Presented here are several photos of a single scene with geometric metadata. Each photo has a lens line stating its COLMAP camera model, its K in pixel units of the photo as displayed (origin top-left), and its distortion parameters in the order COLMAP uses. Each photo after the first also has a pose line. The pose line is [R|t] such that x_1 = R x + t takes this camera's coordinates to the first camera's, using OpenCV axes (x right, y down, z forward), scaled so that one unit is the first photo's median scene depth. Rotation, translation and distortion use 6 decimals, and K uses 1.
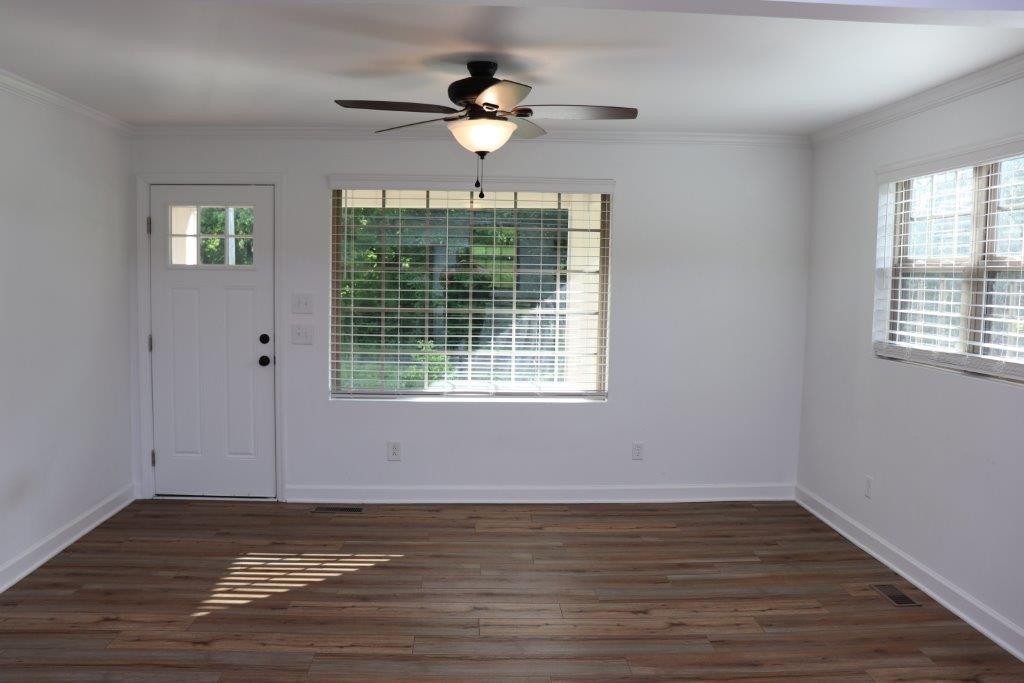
lens RADIAL K [[850.0, 0, 512.0], [0, 850.0, 341.5], [0, 0, 1]] dist [-0.202968, 0.211779]
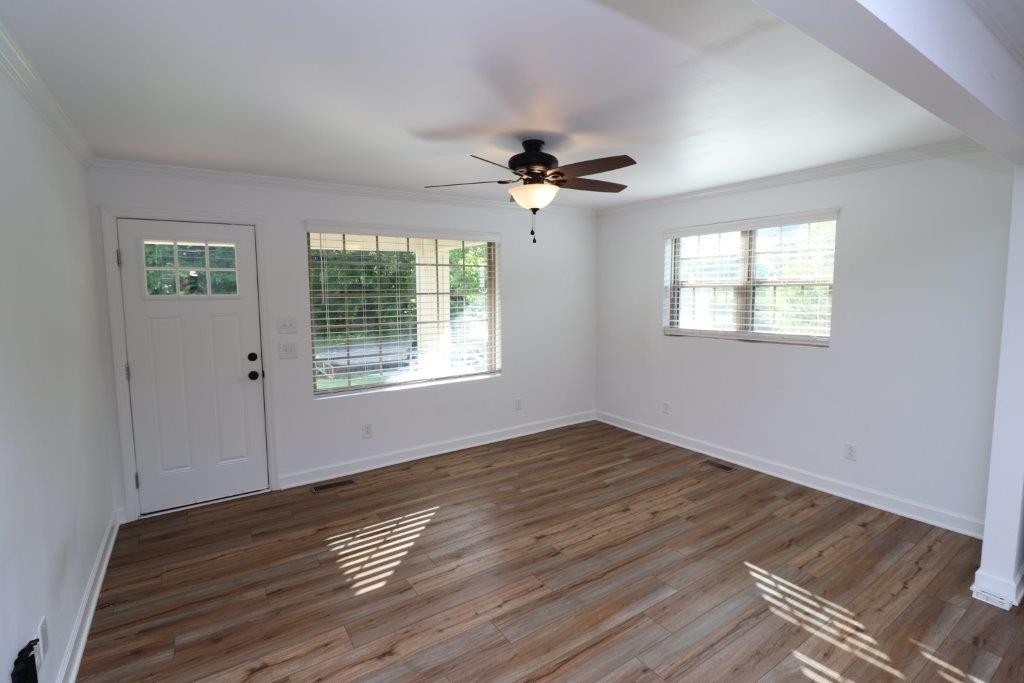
lens RADIAL K [[475.5, 0, 510.7], [0, 475.5, 330.1], [0, 0, 1]] dist [-0.017770, -0.000730]
pose [[0.854242, -0.067590, 0.515463, -0.385605], [0.064307, 0.997636, 0.024244, -0.039673], [-0.515883, 0.012437, 0.856569, 0.283489]]
